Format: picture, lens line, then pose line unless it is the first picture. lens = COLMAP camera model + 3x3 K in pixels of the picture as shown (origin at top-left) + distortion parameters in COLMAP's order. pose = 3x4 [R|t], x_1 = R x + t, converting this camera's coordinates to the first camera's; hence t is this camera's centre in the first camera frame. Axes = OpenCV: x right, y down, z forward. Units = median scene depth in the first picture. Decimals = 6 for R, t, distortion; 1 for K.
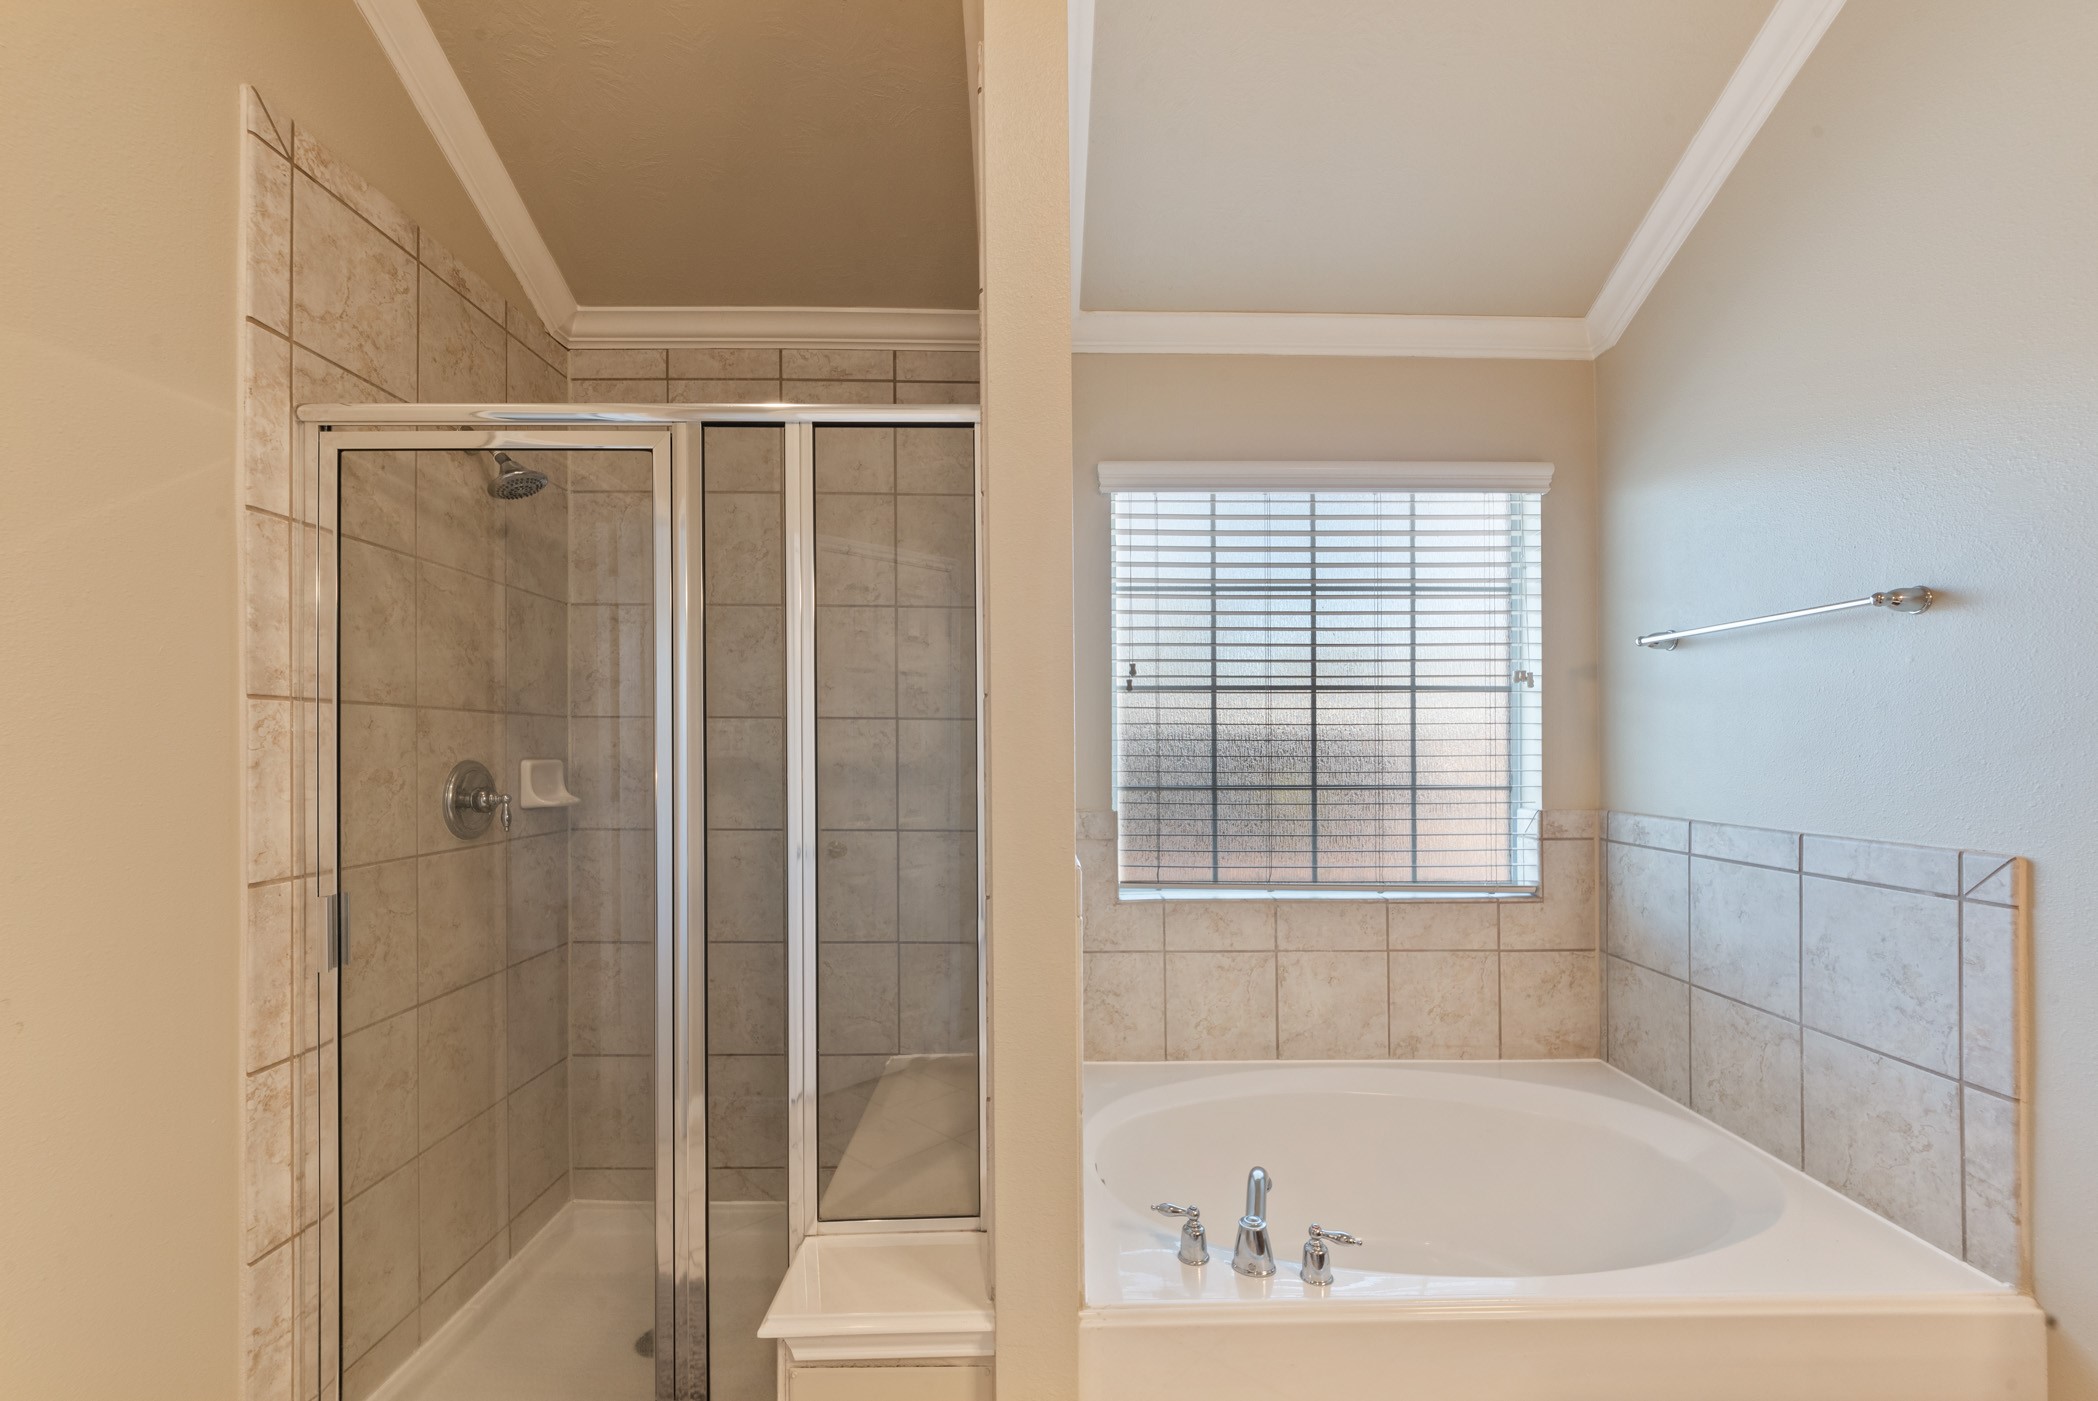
lens RADIAL K [[858.1, 0, 1047.3], [0, 858.1, 732.2], [0, 0, 1]] dist [-0.007753, -0.000181]
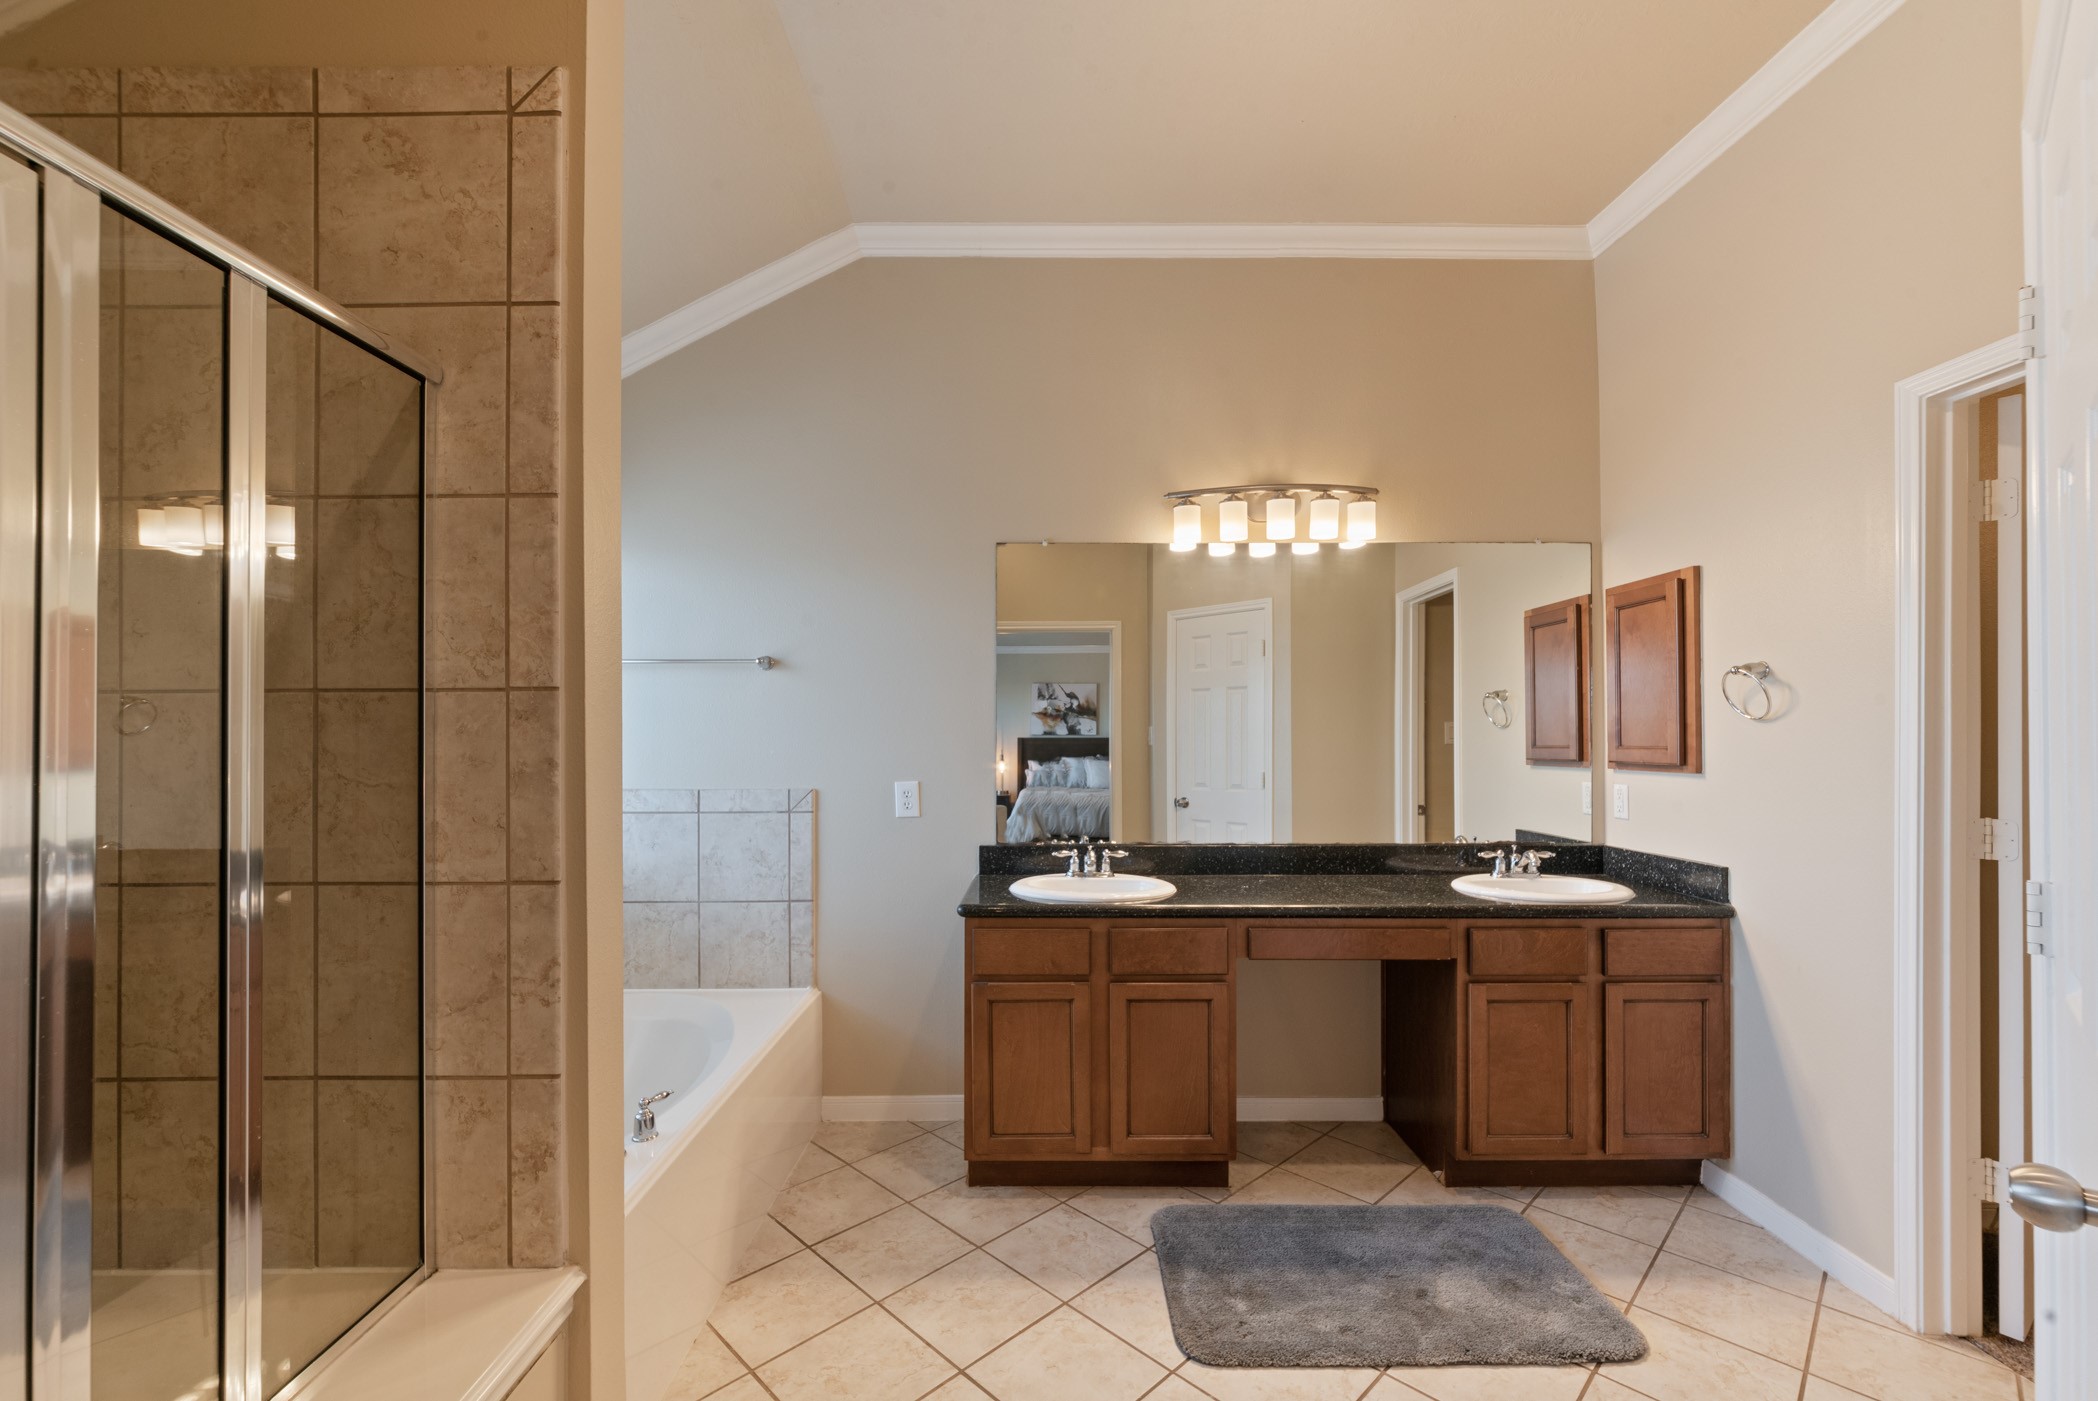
lens RADIAL K [[858.1, 0, 1023.8], [0, 858.1, 724.0], [0, 0, 1]] dist [-0.007753, -0.000181]
pose [[0.037074, 0.011414, 0.999247, -0.633129], [-0.007655, 0.999909, -0.011138, 0.001106], [-0.999283, -0.007236, 0.037158, 0.229600]]
